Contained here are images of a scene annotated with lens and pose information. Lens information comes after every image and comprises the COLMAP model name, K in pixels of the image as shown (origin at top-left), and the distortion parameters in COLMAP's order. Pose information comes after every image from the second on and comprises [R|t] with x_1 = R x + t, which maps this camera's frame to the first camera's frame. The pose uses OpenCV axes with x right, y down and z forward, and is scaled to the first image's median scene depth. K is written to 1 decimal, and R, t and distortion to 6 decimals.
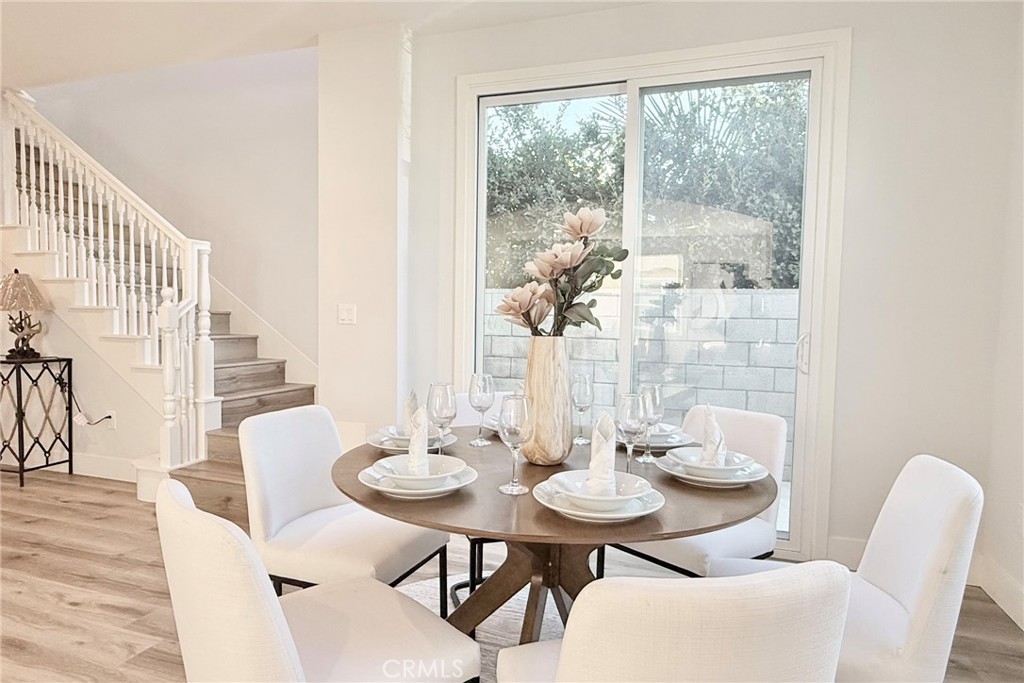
lens RADIAL K [[619.8, 0, 512.0], [0, 619.8, 345.2], [0, 0, 1]] dist [-0.009230, 0.000944]
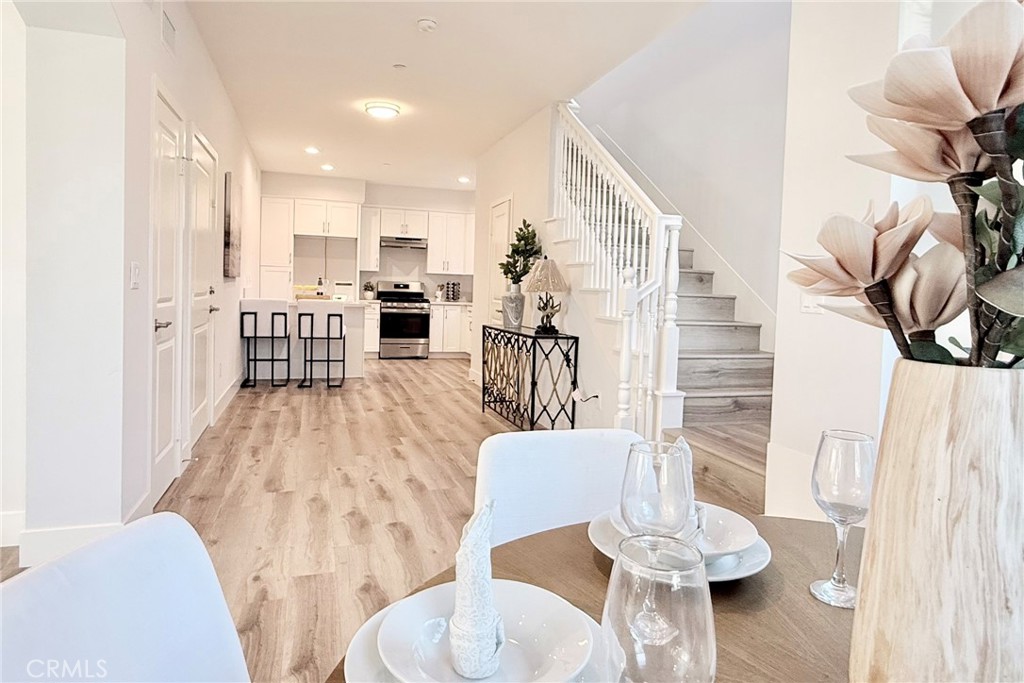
lens RADIAL K [[619.8, 0, 500.8], [0, 619.8, 310.0], [0, 0, 1]] dist [-0.009230, 0.000944]
pose [[0.595883, 0.029905, -0.802514, 0.070857], [-0.058942, 0.998240, -0.006567, -0.010536], [0.800905, 0.051215, 0.596597, 0.262388]]
